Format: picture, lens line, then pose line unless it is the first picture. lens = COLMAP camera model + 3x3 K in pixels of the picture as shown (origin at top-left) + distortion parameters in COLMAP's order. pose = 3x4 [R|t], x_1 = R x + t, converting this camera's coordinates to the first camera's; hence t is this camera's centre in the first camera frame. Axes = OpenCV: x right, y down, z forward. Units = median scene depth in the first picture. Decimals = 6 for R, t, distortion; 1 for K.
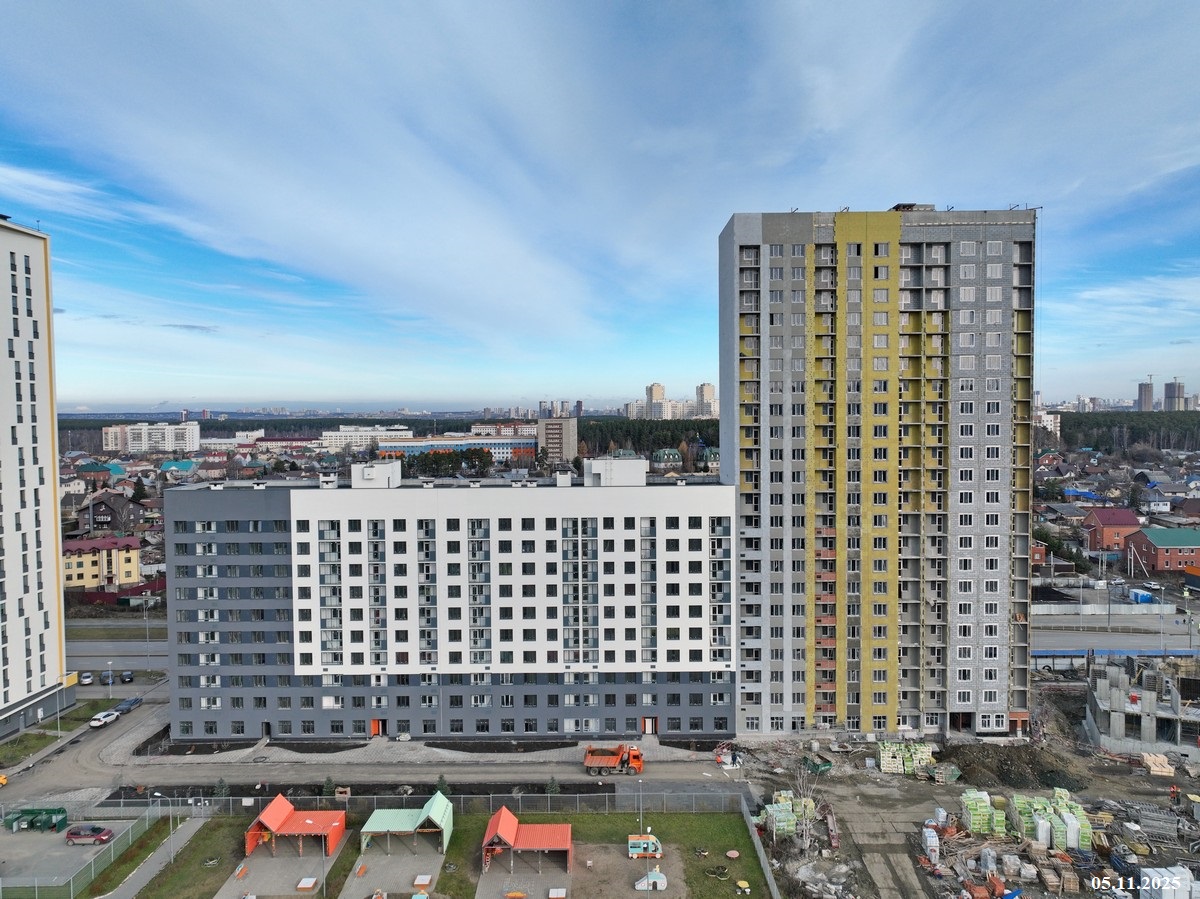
lens RADIAL K [[841.1, 0, 601.7], [0, 841.1, 446.6], [0, 0, 1]] dist [-0.000412, 0.011401]
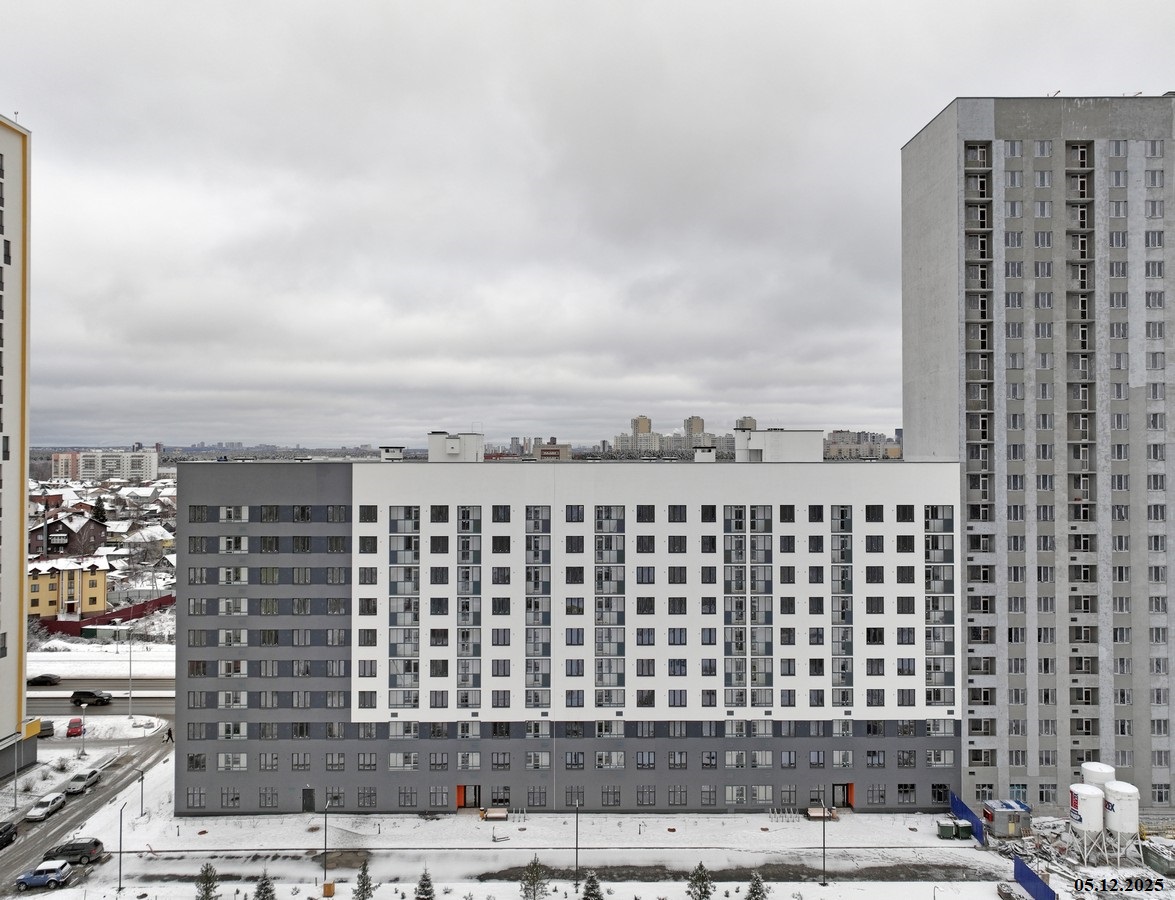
lens RADIAL K [[877.3, 0, 585.8], [0, 877.3, 435.7], [0, 0, 1]] dist [-0.002701, 0.006666]
pose [[0.999858, 0.009146, 0.014130, -0.177605], [-0.008320, 0.998314, -0.057445, 0.068638], [-0.014632, 0.057319, 0.998249, 0.236060]]
